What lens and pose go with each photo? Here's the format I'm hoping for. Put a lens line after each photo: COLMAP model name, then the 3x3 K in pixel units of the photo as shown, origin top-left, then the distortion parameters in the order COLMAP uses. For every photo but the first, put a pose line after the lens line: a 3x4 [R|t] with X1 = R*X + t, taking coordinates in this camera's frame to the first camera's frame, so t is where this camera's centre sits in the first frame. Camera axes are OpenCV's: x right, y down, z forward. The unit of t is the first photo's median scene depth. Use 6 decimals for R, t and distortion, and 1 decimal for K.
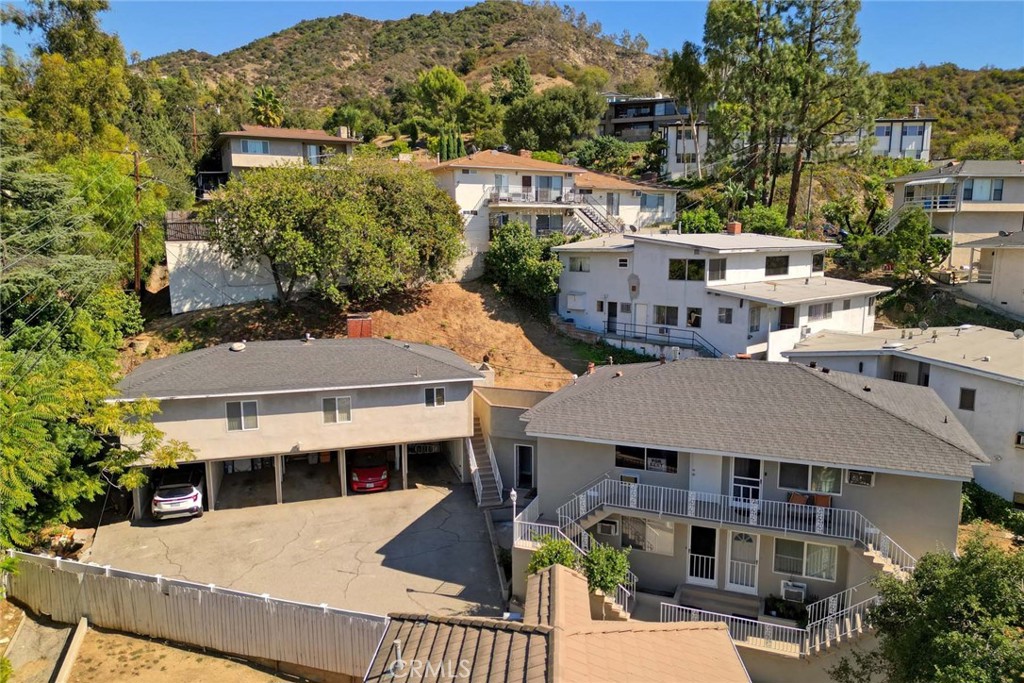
lens RADIAL K [[842.8, 0, 514.2], [0, 842.8, 338.8], [0, 0, 1]] dist [0.055744, -0.033420]
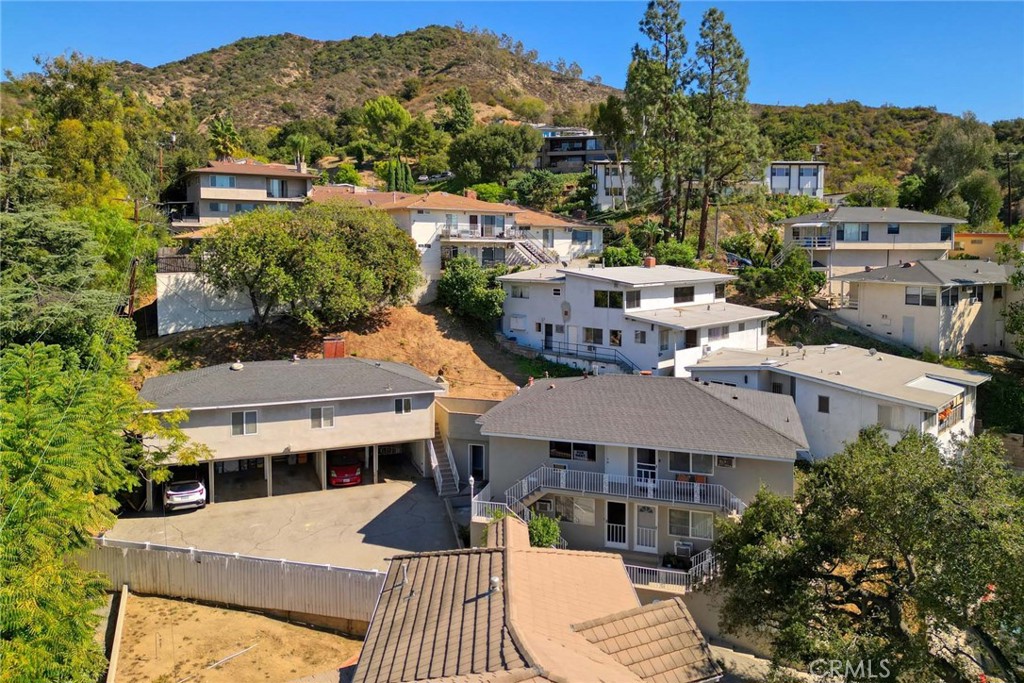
lens RADIAL K [[842.8, 0, 524.5], [0, 842.8, 293.0], [0, 0, 1]] dist [0.055744, -0.033420]
pose [[0.996378, 0.003014, 0.084983, -0.018065], [0.002915, 0.997573, -0.069562, -0.006028], [-0.084986, 0.069558, 0.993951, -0.183747]]
